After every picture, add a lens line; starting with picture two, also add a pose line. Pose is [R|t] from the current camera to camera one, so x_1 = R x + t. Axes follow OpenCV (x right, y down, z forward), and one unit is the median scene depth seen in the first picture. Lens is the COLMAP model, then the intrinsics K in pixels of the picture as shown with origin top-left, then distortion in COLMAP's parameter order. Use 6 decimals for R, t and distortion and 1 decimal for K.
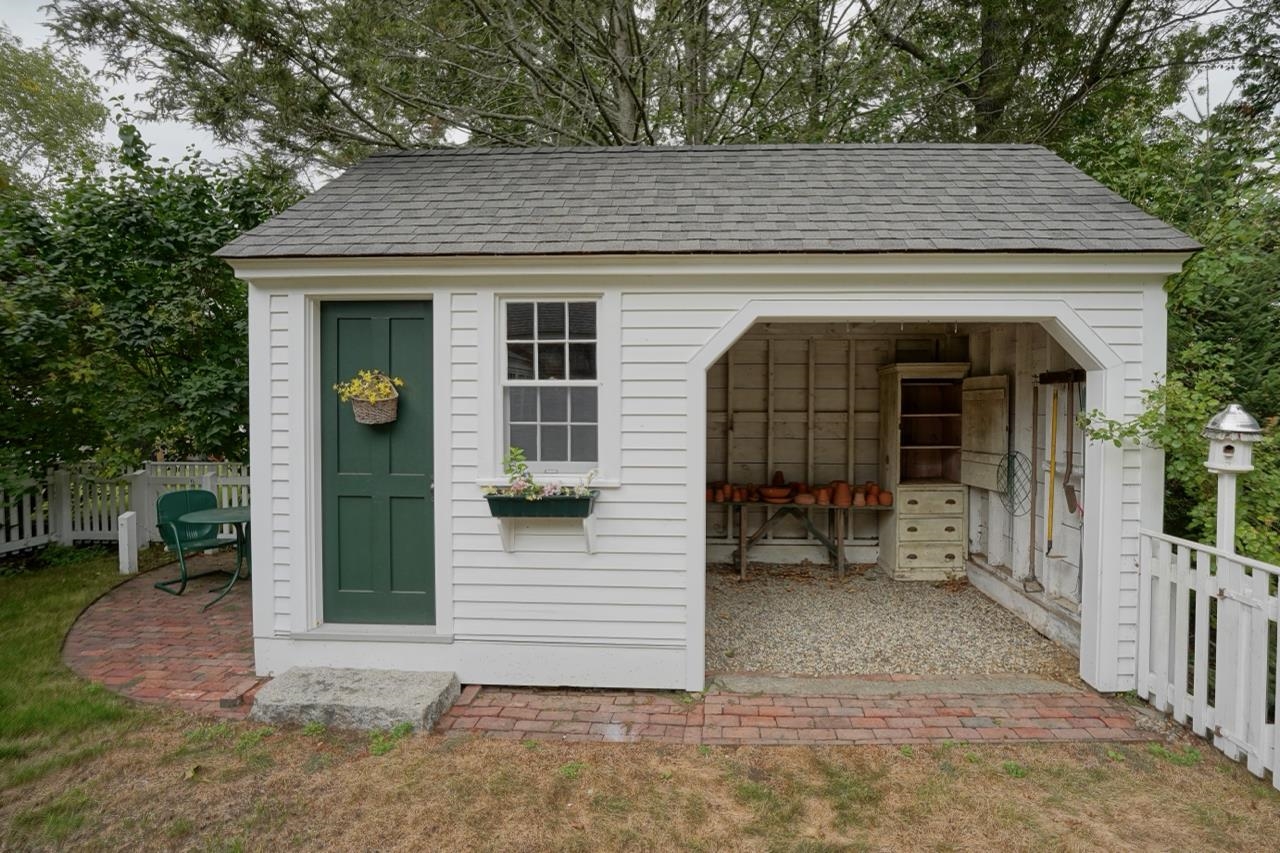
lens RADIAL K [[579.1, 0, 640.0], [0, 579.1, 416.4], [0, 0, 1]] dist [-0.017418, 0.000044]
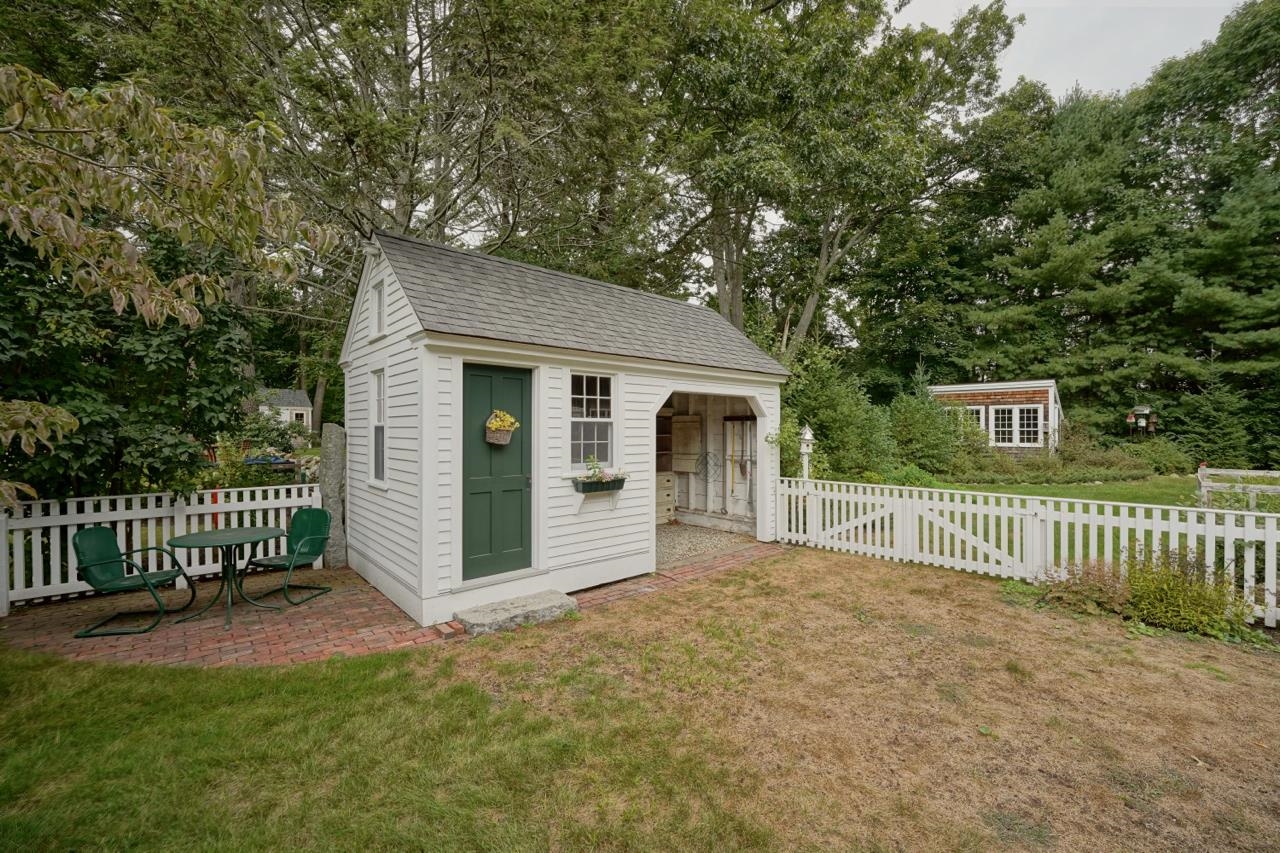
lens RADIAL K [[520.3, 0, 638.2], [0, 520.3, 428.4], [0, 0, 1]] dist [-0.004363, 0.000068]
pose [[0.721202, -0.001022, 0.692724, -1.193091], [0.014007, 0.999816, -0.013108, -0.007028], [-0.692583, 0.019157, 0.721084, -0.291007]]
